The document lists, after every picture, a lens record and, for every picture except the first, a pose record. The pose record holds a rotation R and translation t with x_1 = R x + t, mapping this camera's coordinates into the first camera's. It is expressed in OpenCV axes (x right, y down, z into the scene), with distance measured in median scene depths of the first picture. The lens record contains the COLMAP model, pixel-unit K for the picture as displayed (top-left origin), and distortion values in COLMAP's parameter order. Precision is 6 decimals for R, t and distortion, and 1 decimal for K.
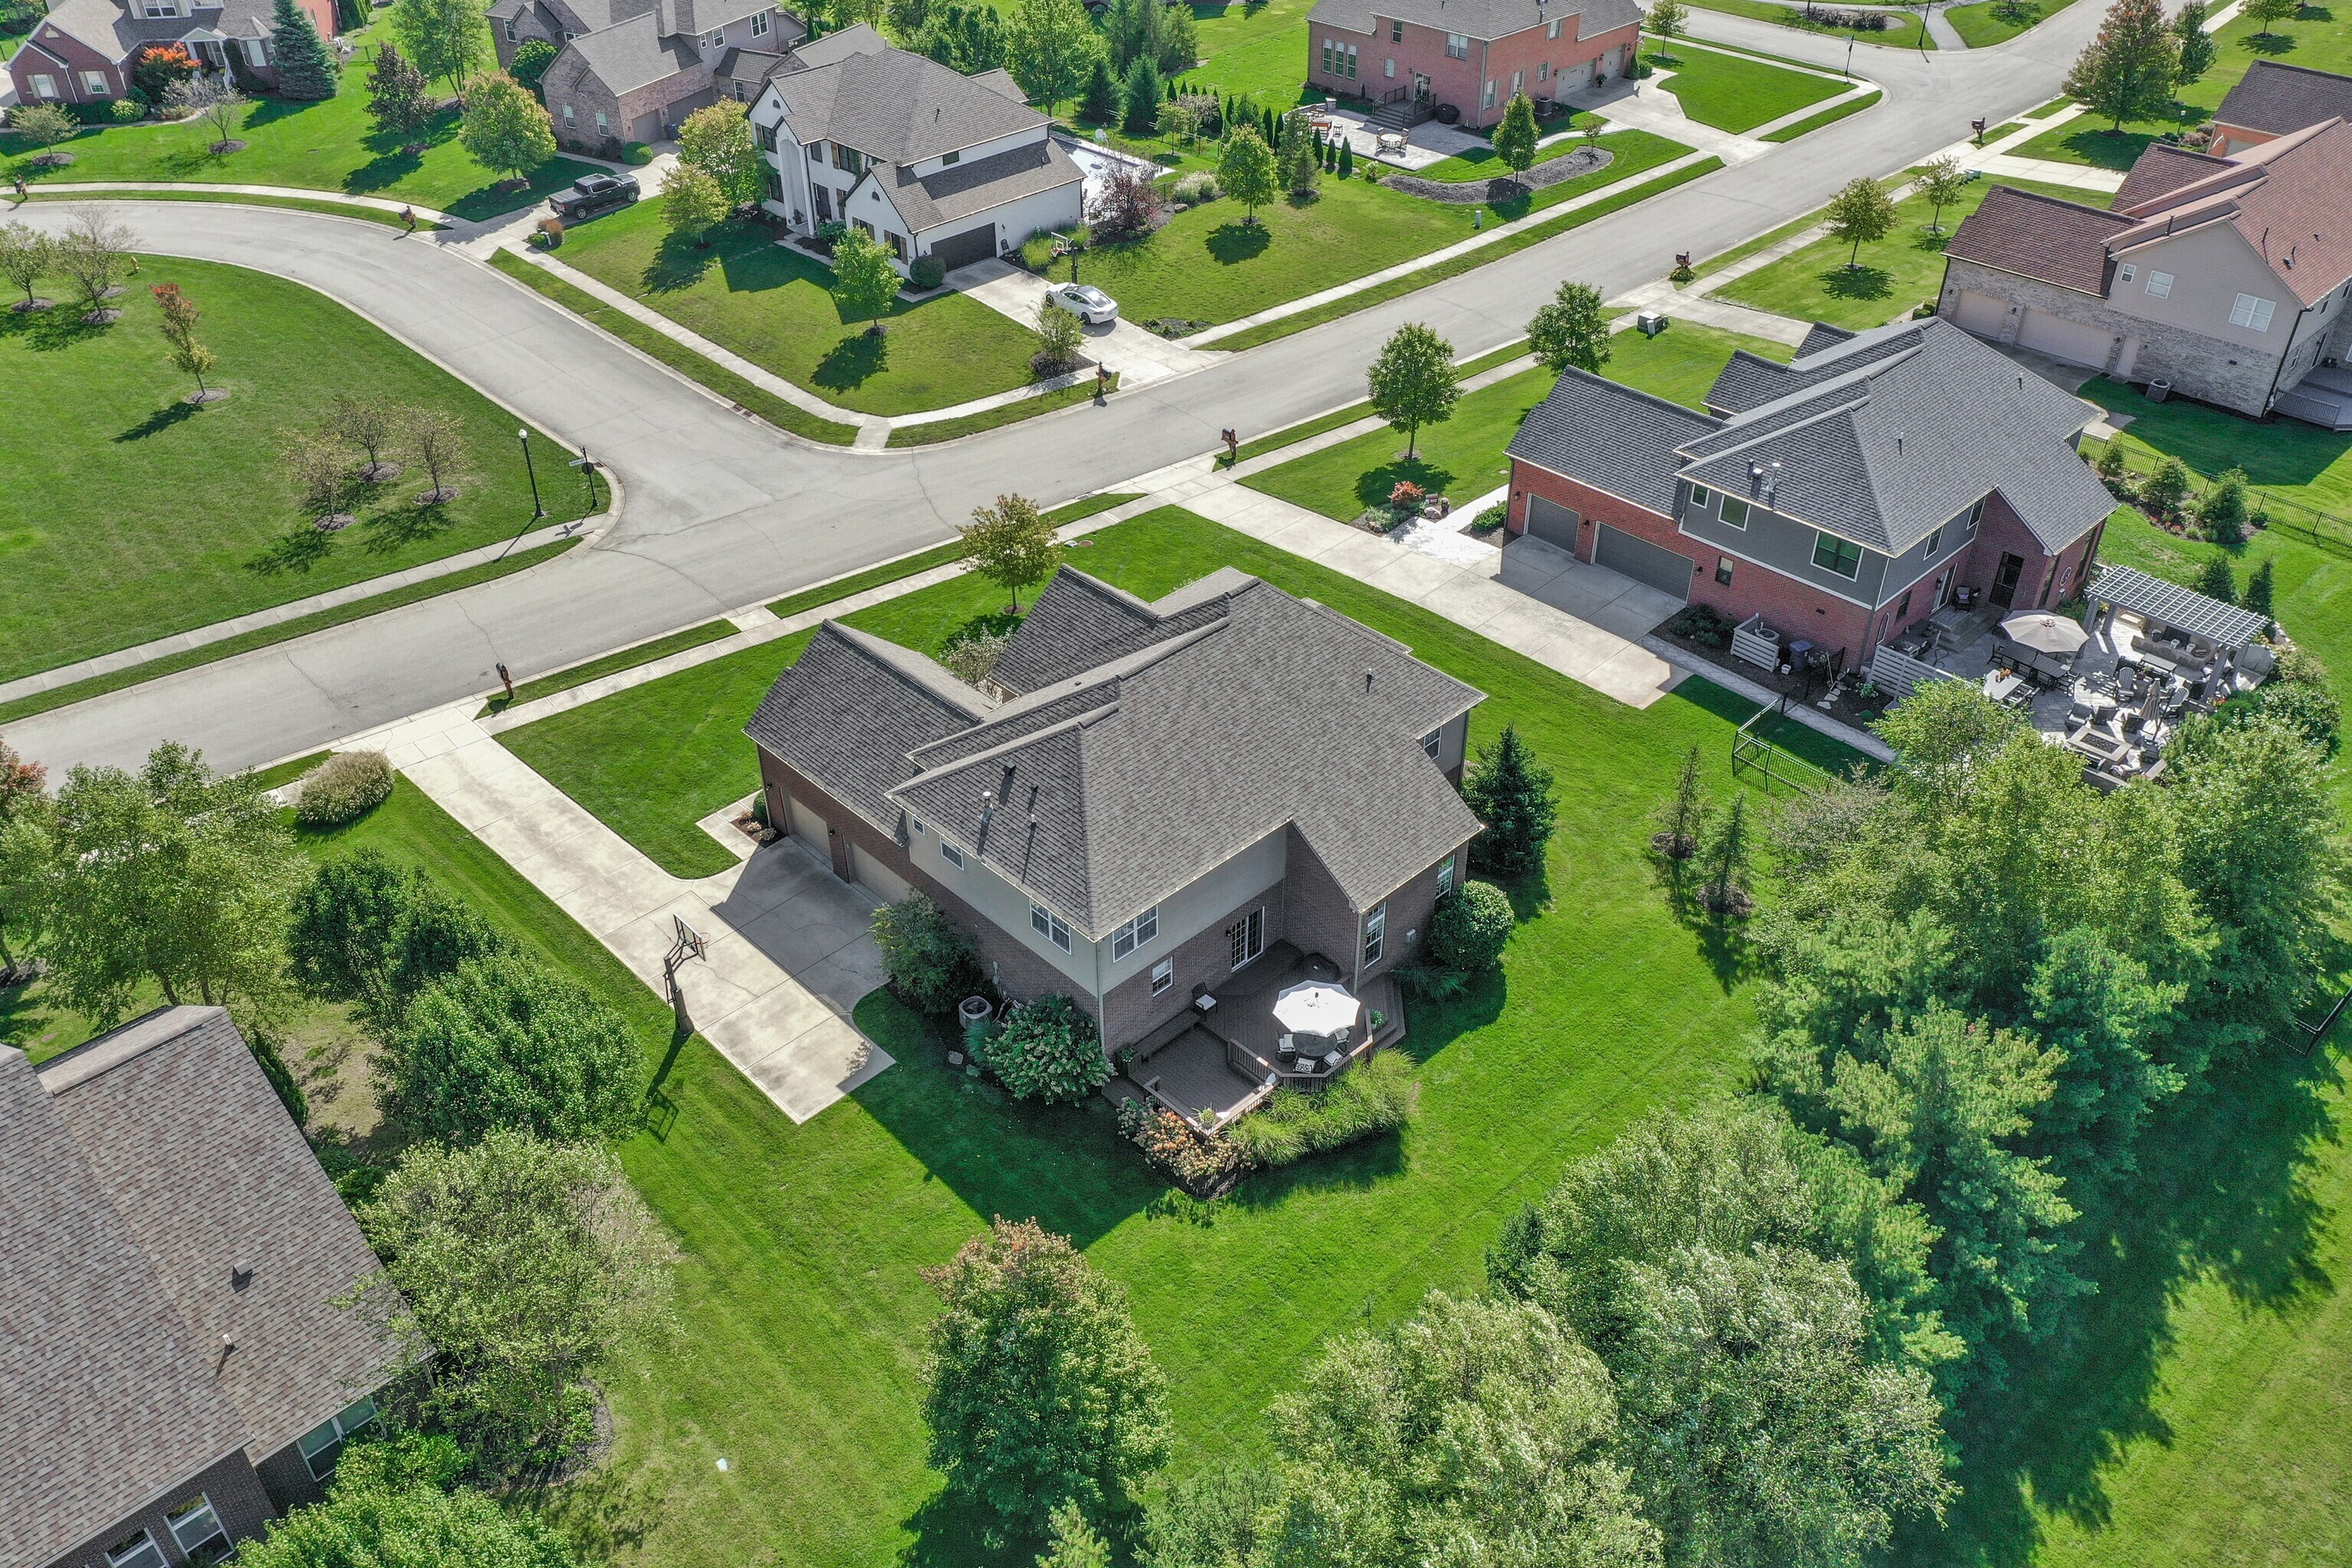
lens RADIAL K [[1848.2, 0, 1176.0], [0, 1848.2, 784.0], [0, 0, 1]] dist [0.009893, -0.000419]
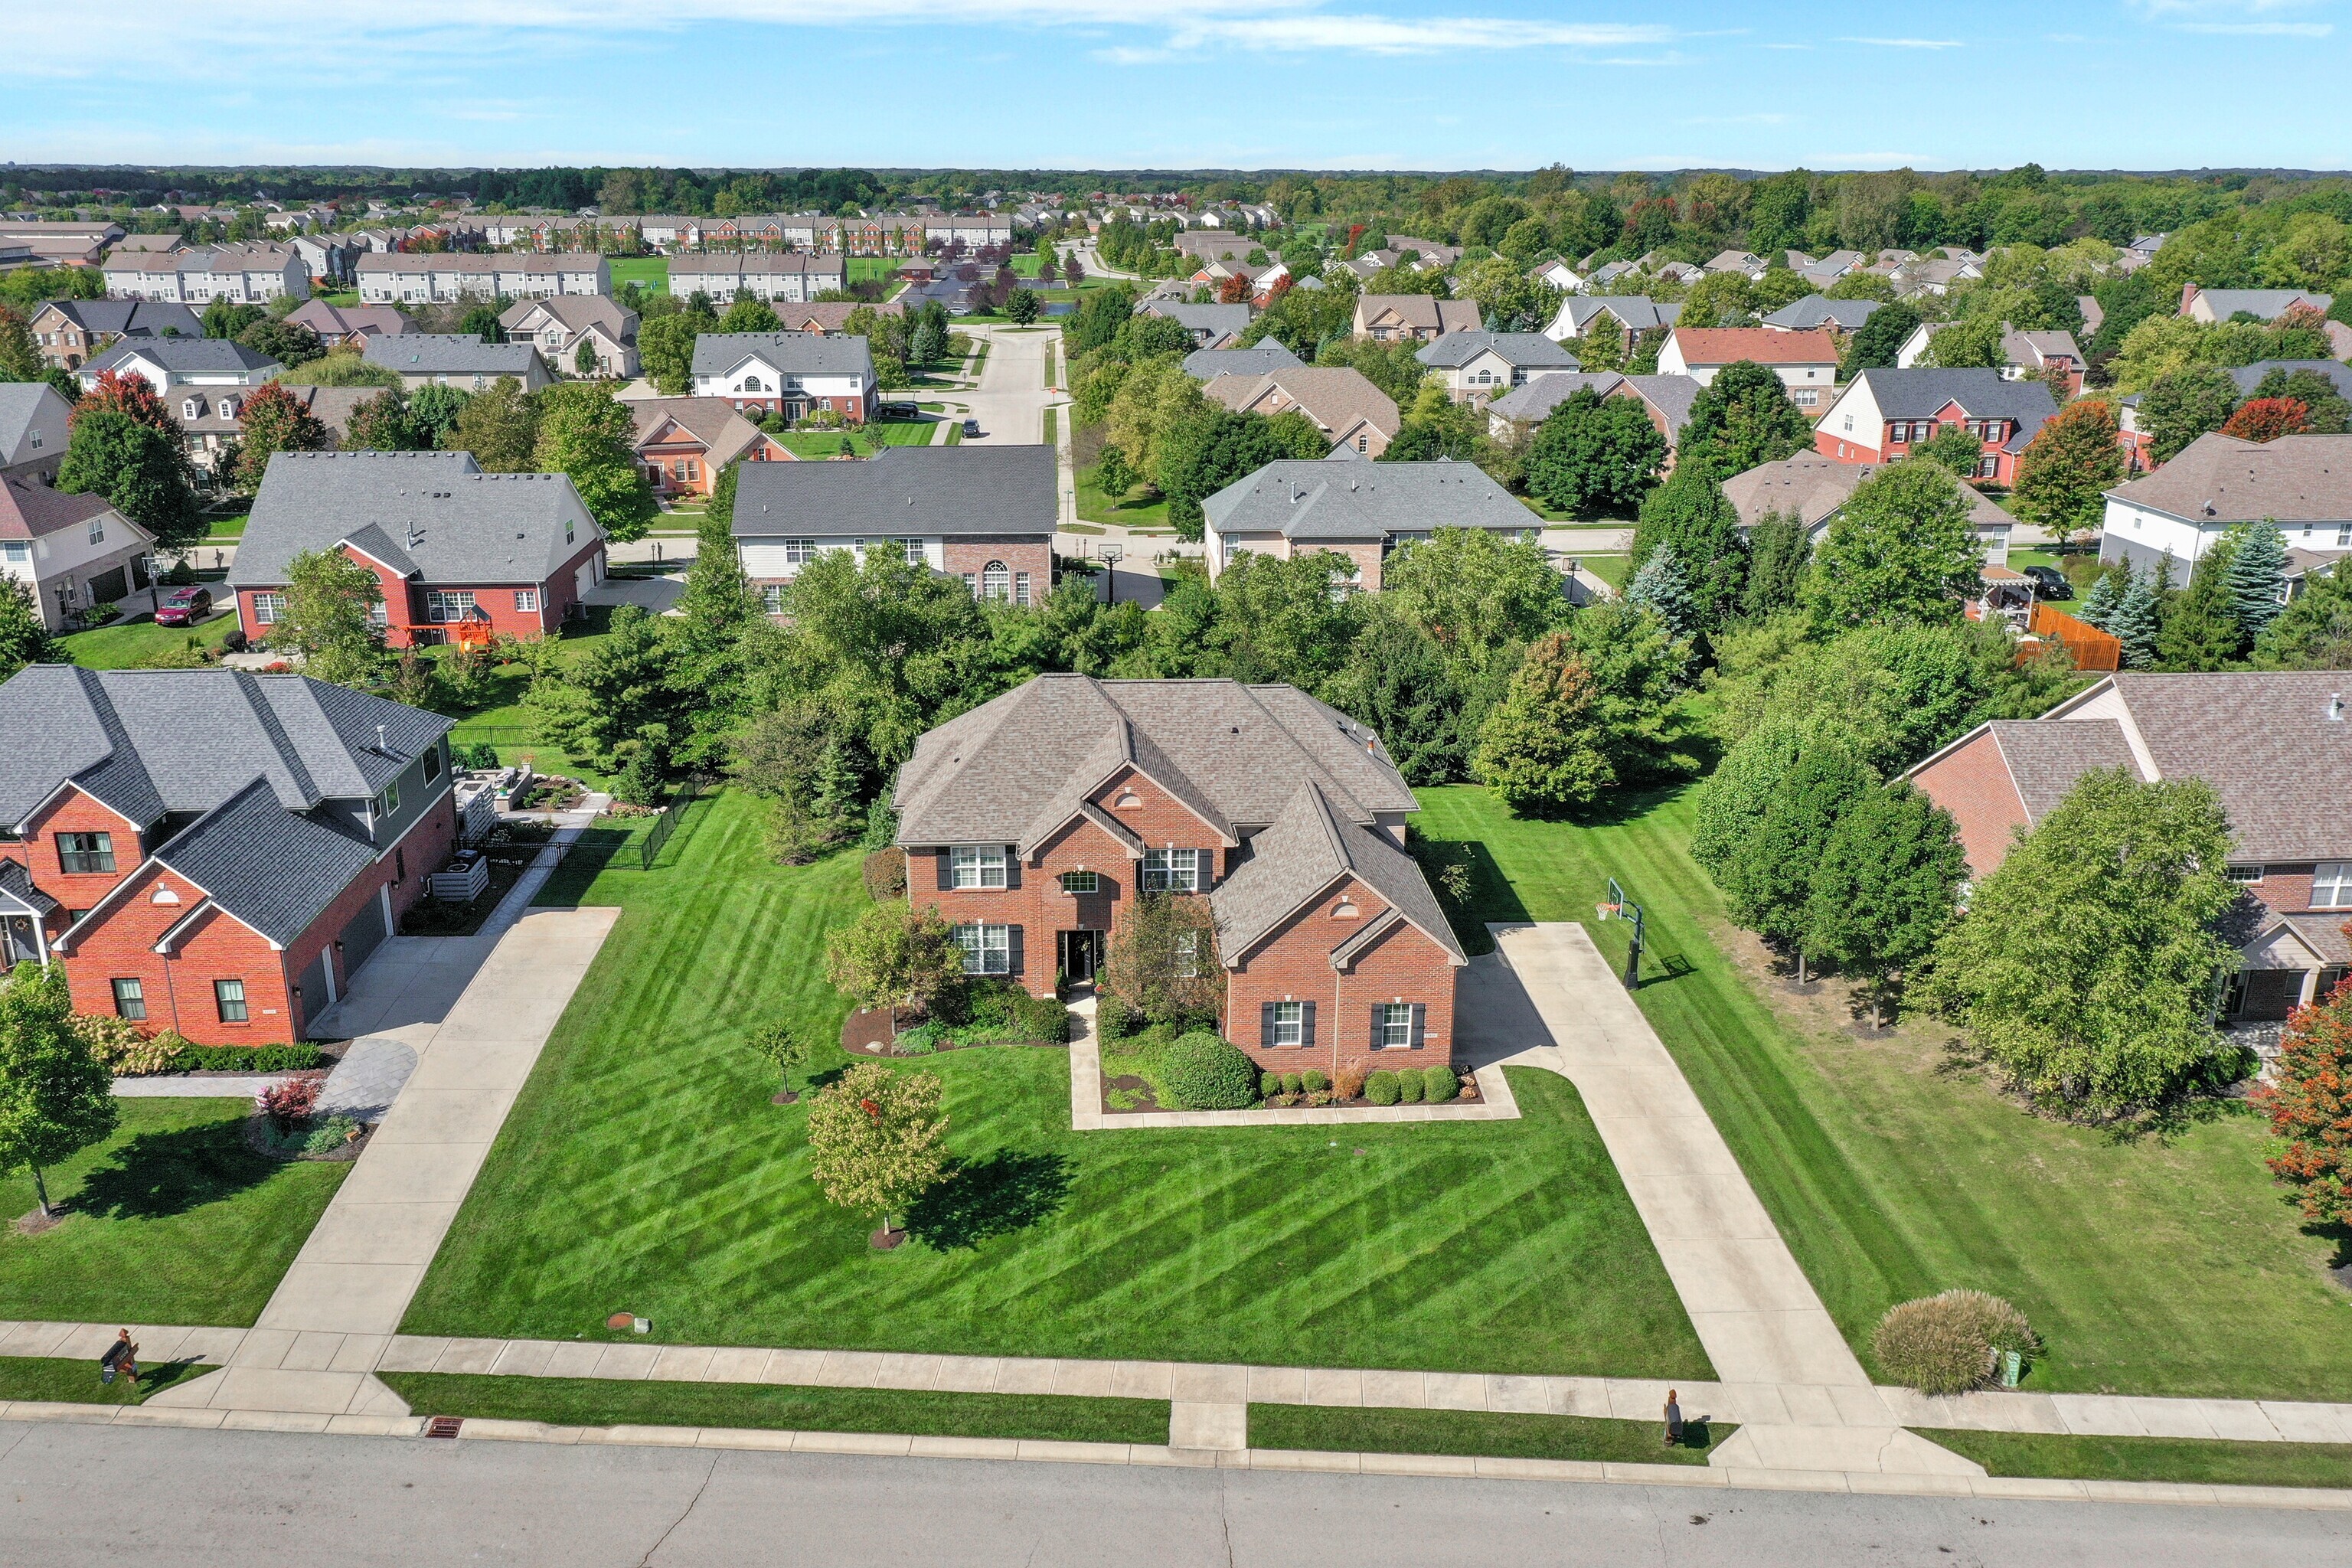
lens RADIAL K [[1848.2, 0, 1176.0], [0, 1848.2, 784.0], [0, 0, 1]] dist [0.009893, -0.000419]
pose [[-0.761818, -0.208618, 0.613280, -0.430962], [0.378801, 0.624526, 0.682991, -0.488549], [-0.525493, 0.752626, -0.396751, 0.900480]]
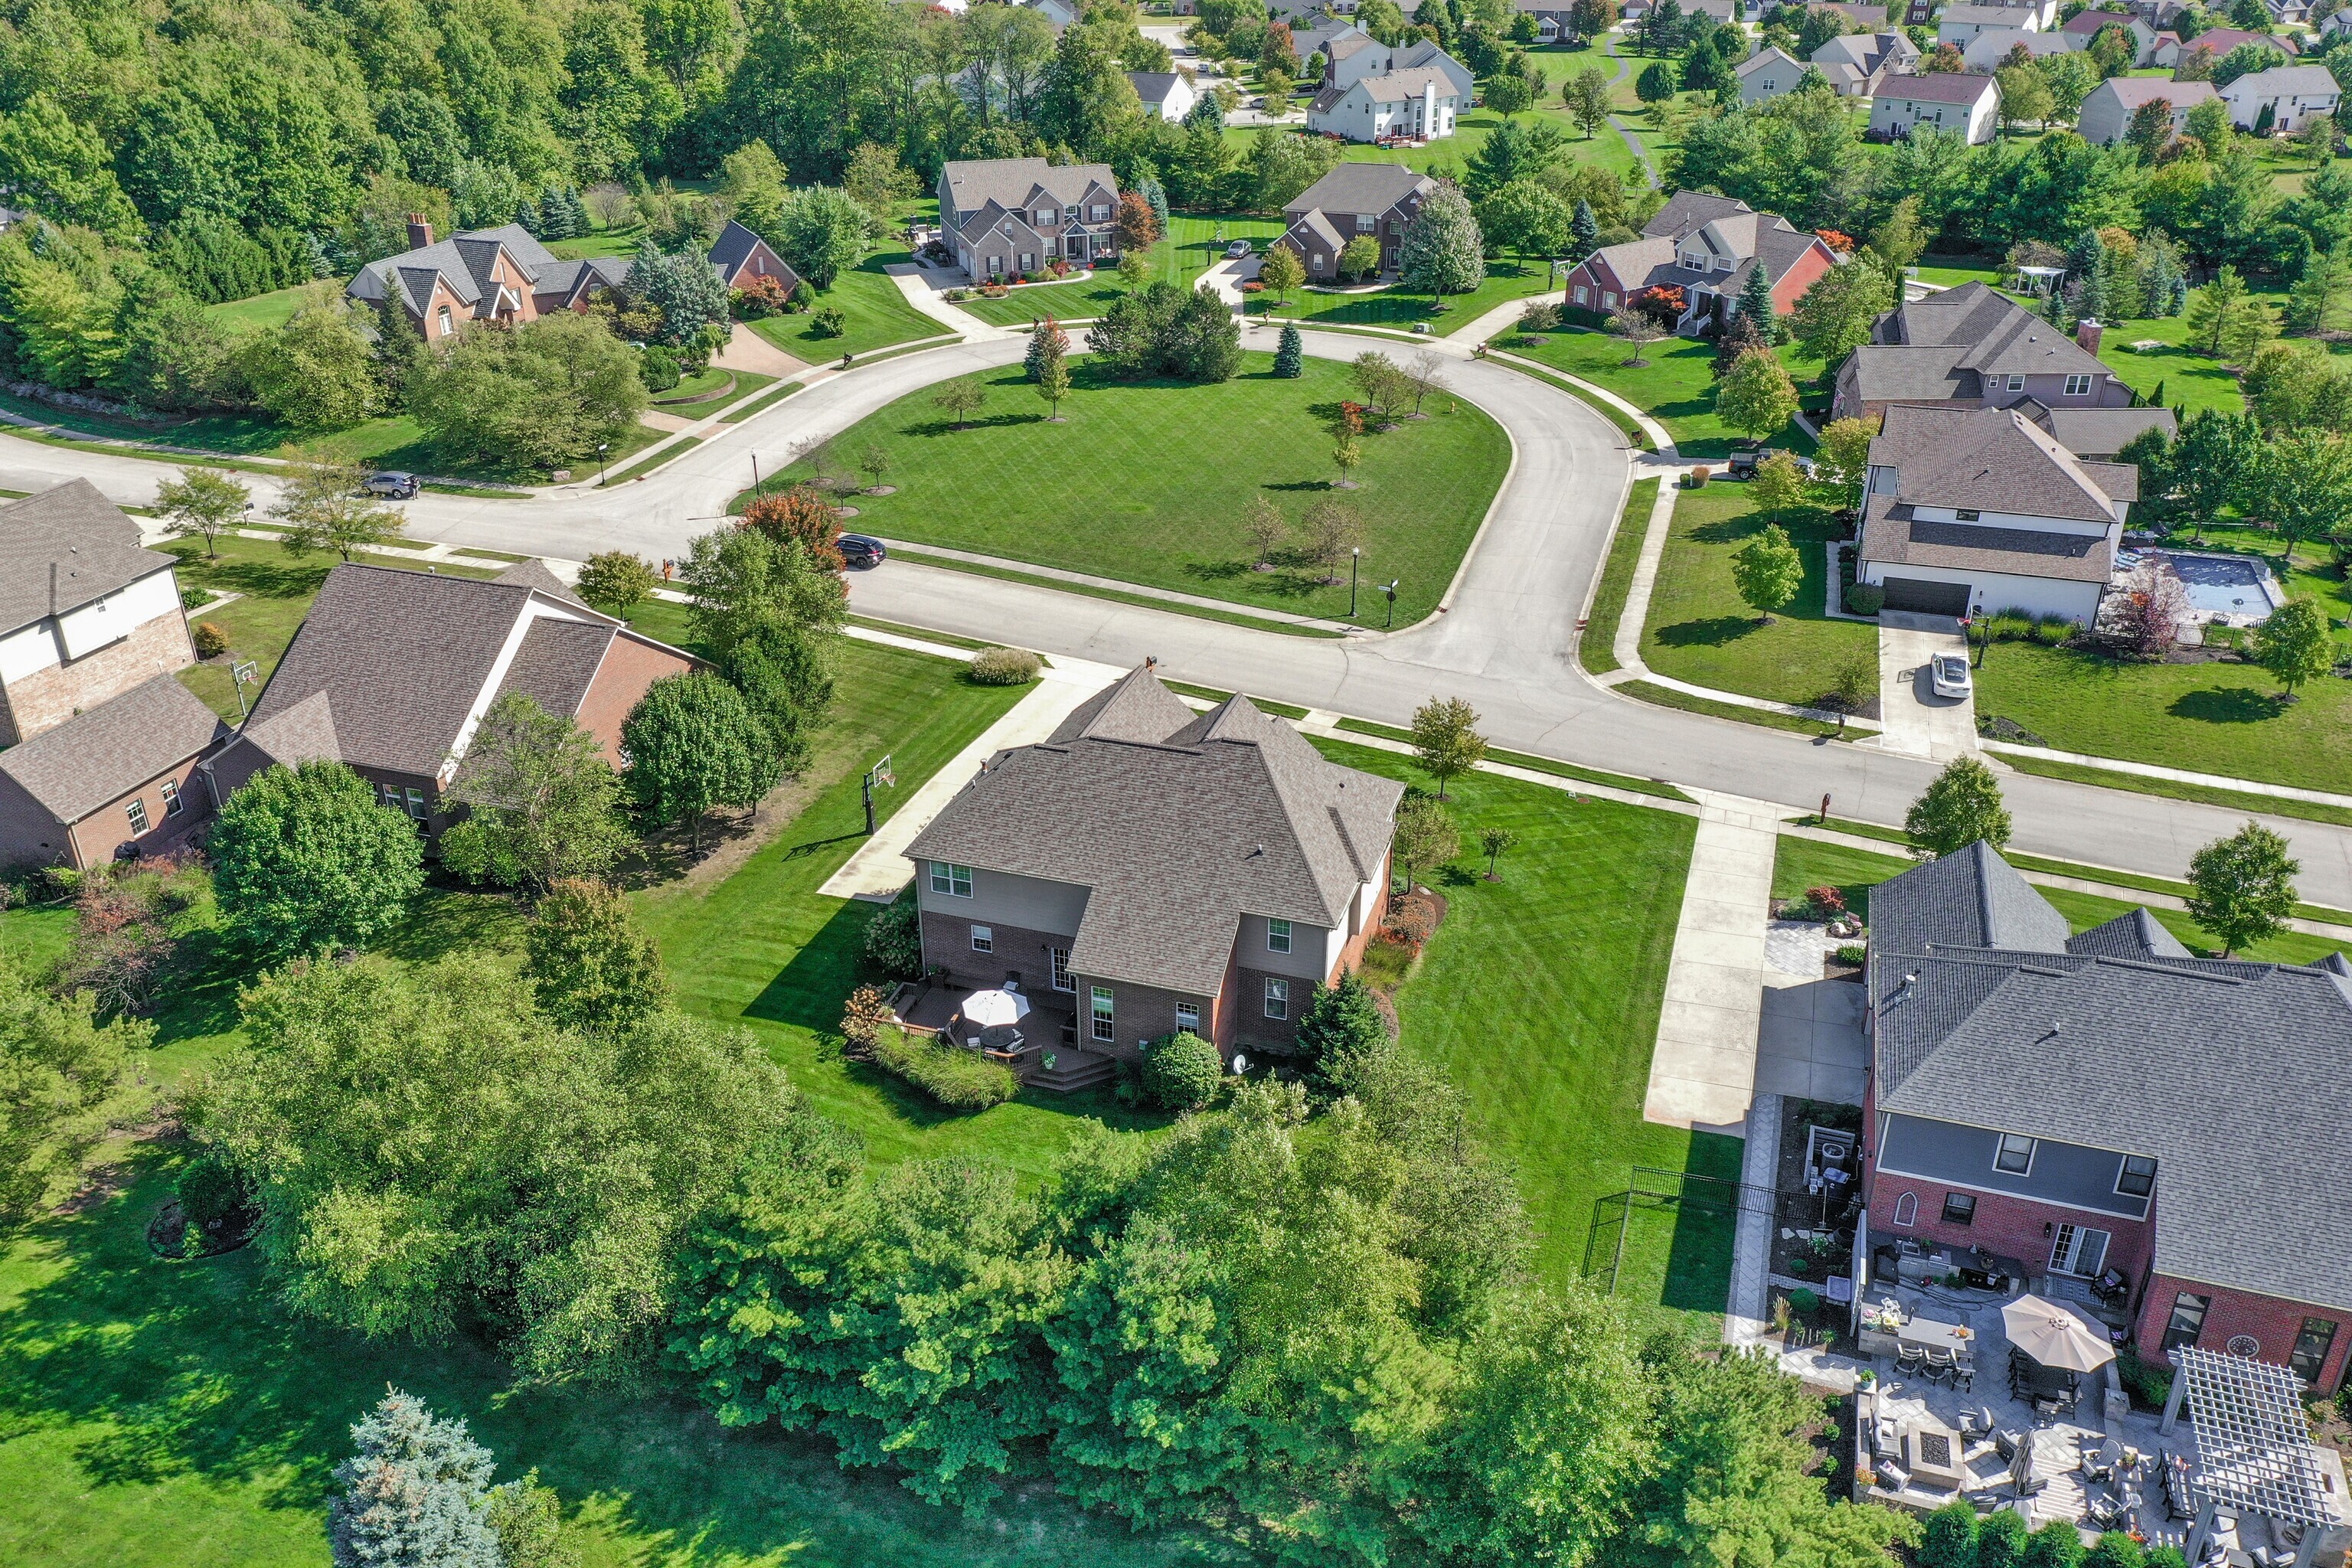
lens RADIAL K [[1848.2, 0, 1176.0], [0, 1848.2, 784.0], [0, 0, 1]] dist [0.009893, -0.000419]
pose [[0.461516, 0.411871, -0.785726, 0.613479], [-0.526963, 0.839781, 0.130681, -0.137427], [0.713662, 0.353738, 0.604613, 0.151970]]
